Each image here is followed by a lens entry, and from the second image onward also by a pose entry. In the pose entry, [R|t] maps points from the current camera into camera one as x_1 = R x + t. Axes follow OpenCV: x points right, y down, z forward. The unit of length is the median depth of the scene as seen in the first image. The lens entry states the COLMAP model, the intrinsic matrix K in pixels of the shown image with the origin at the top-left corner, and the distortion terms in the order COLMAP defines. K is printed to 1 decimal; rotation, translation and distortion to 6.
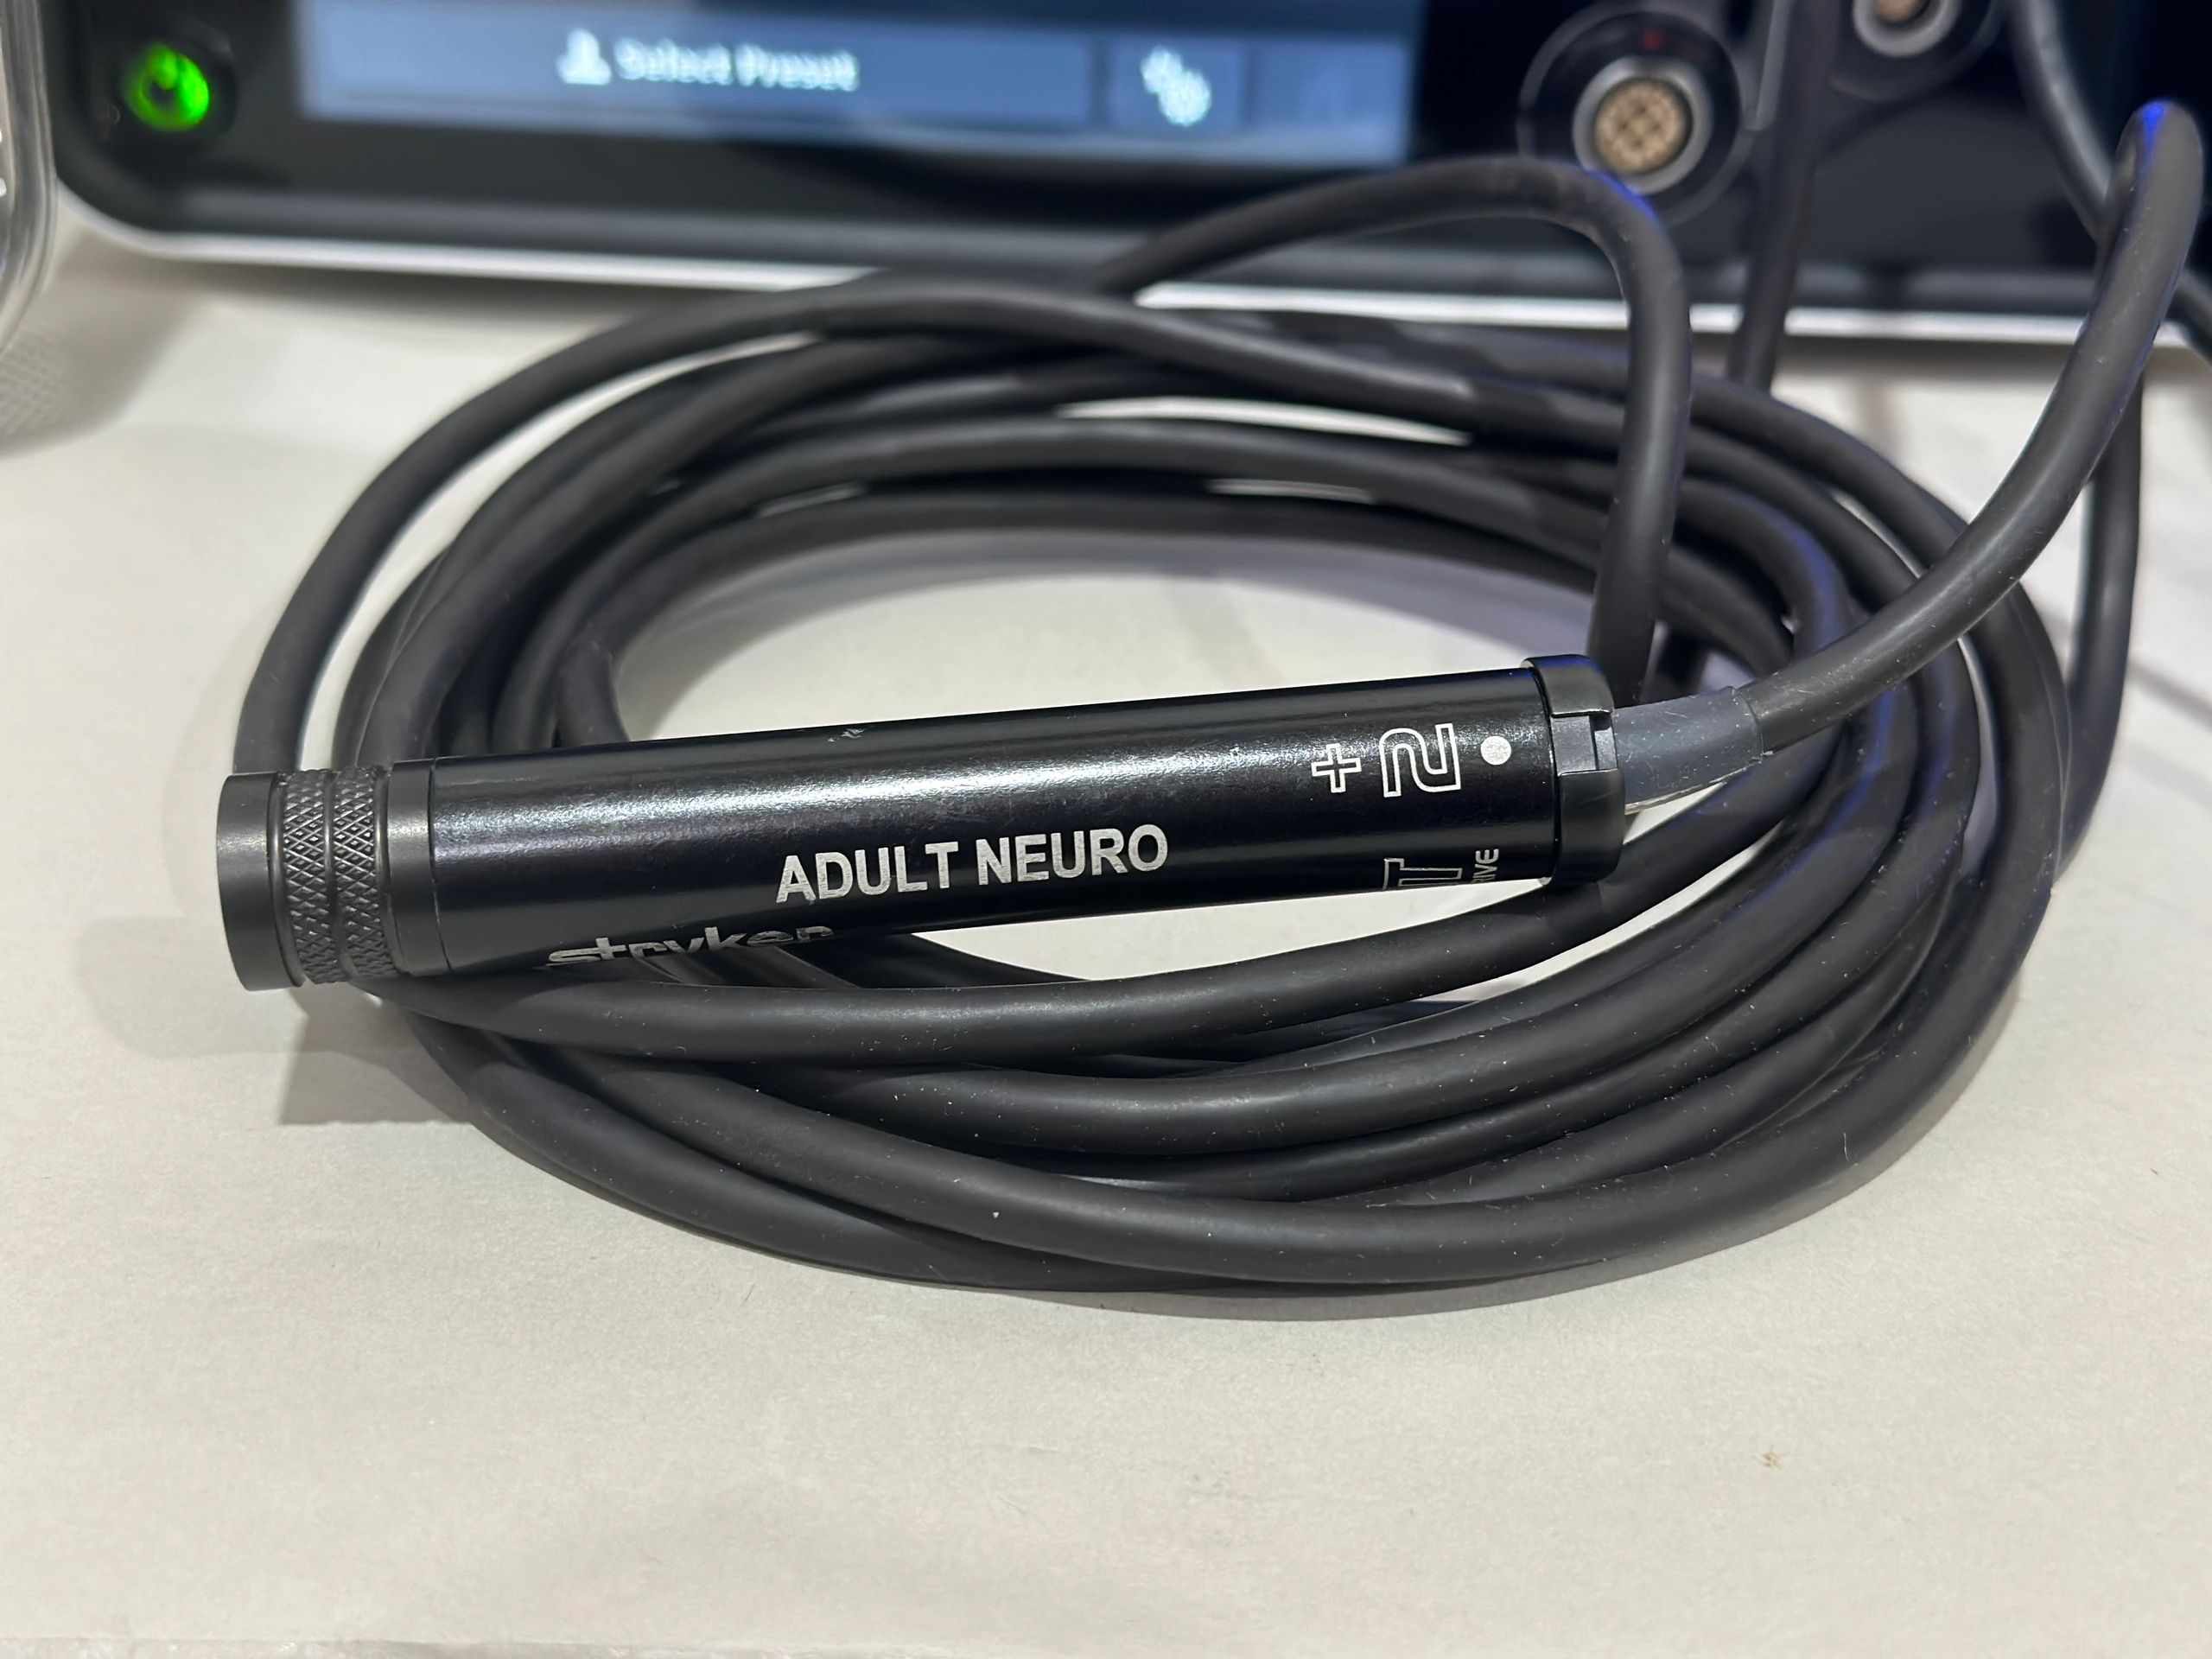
lens RADIAL K [[3101.0, 0, 1106.0], [0, 3101.0, 829.5], [0, 0, 1]] dist [0.003890, -0.156462]
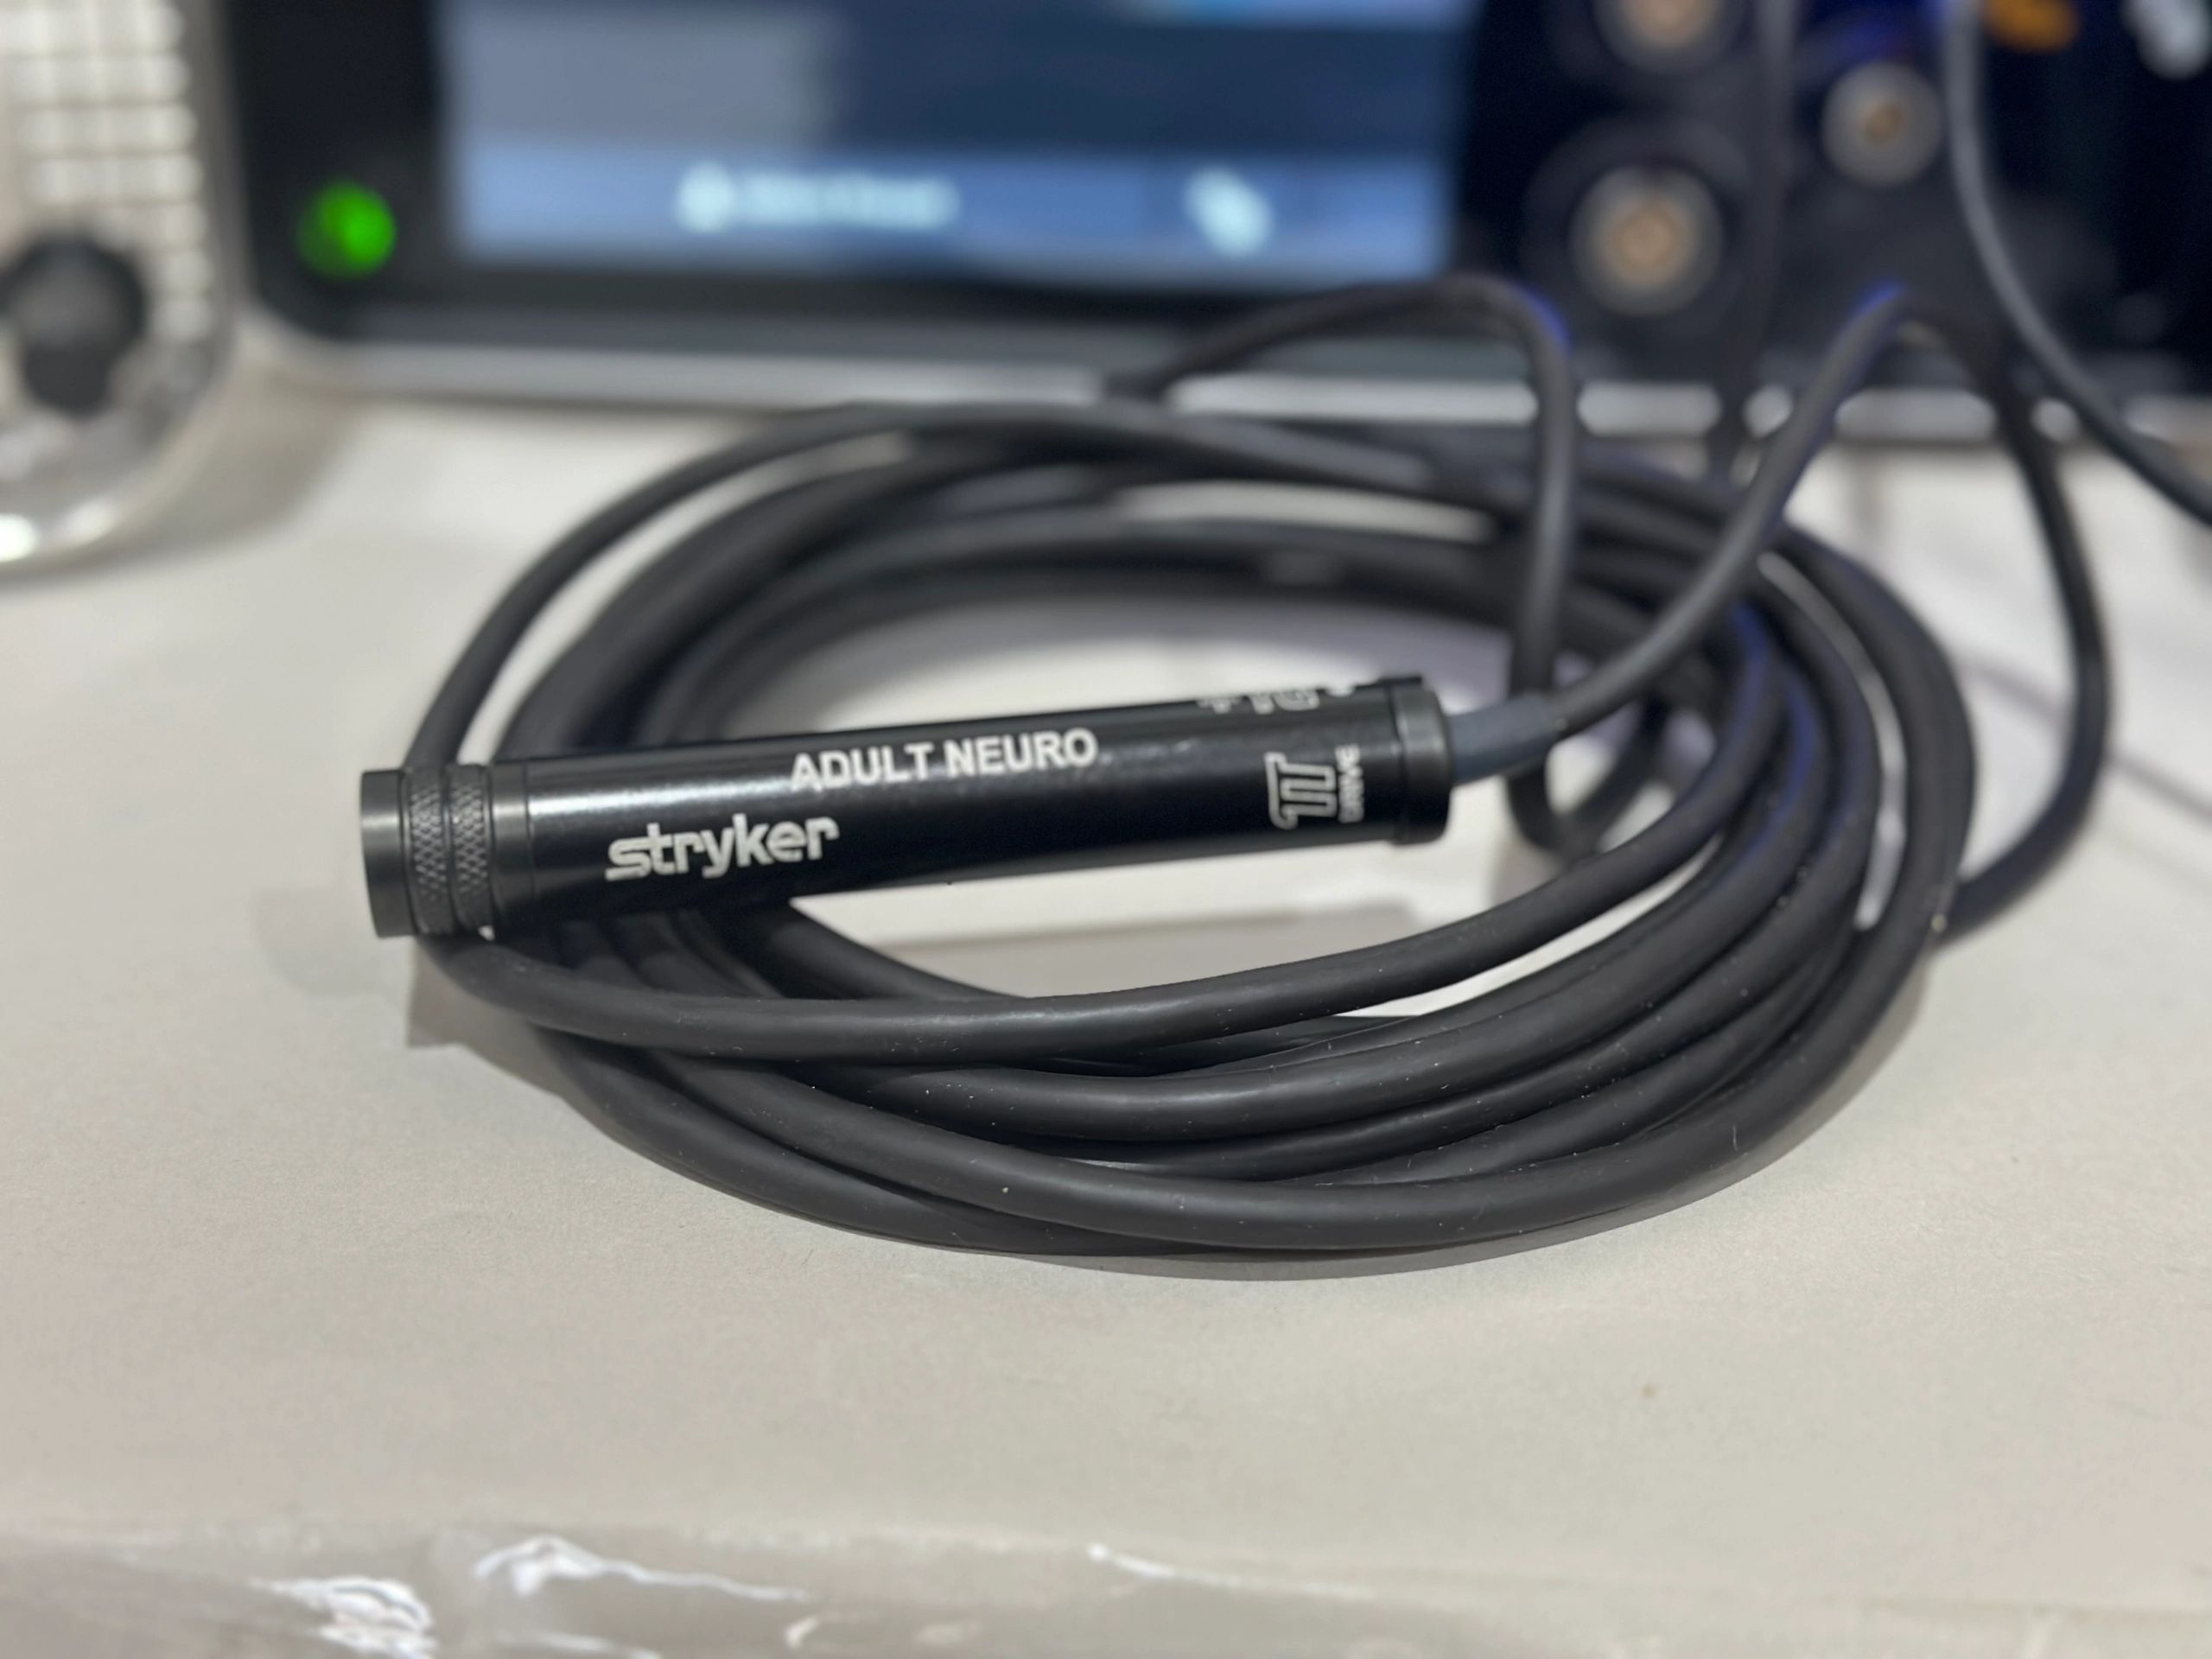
lens RADIAL K [[3101.0, 0, 1106.0], [0, 3101.0, 829.5], [0, 0, 1]] dist [0.003890, -0.156462]
pose [[0.998161, -0.007468, -0.060162, 0.073158], [0.006468, 0.999838, -0.016811, 0.003848], [0.060278, 0.016391, 0.998047, -0.199978]]
